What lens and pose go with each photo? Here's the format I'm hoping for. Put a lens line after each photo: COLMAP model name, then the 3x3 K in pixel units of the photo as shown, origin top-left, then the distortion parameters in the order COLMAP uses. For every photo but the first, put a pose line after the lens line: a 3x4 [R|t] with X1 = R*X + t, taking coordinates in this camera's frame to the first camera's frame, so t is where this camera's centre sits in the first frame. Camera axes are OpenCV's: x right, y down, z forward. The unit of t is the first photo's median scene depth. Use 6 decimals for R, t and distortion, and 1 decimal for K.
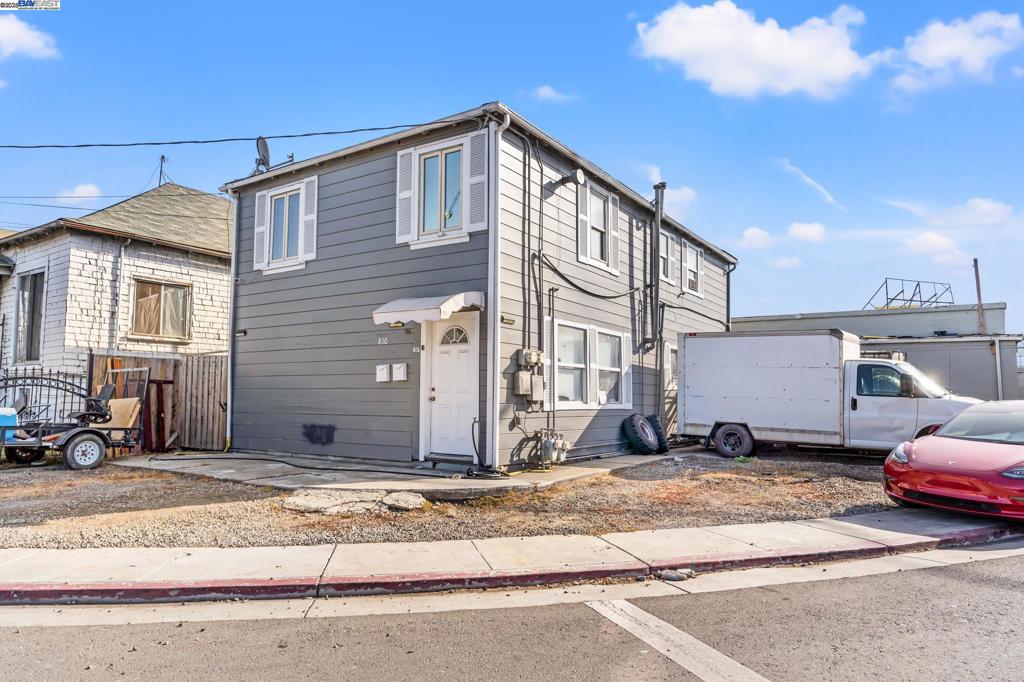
lens RADIAL K [[653.5, 0, 512.2], [0, 653.5, 345.9], [0, 0, 1]] dist [0.001645, -0.000308]
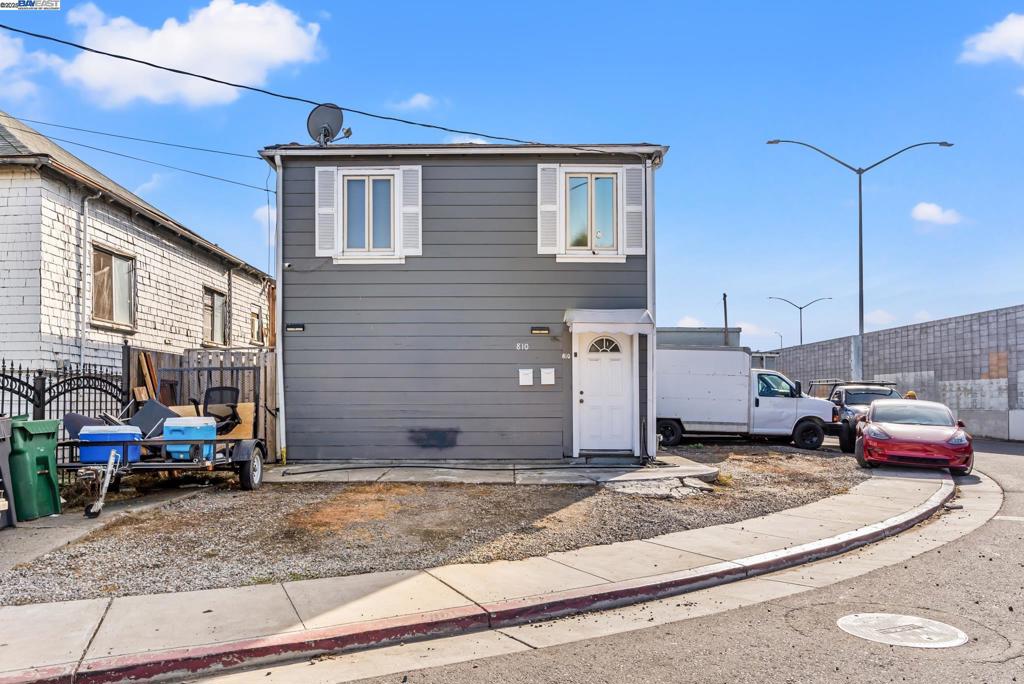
lens RADIAL K [[694.4, 0, 507.7], [0, 694.4, 388.0], [0, 0, 1]] dist [-0.002288, 0.001826]
pose [[0.835366, 0.002435, 0.549688, -0.743226], [-0.038249, 0.997824, 0.053707, 0.000438], [-0.548361, -0.065890, 0.833642, 0.076275]]
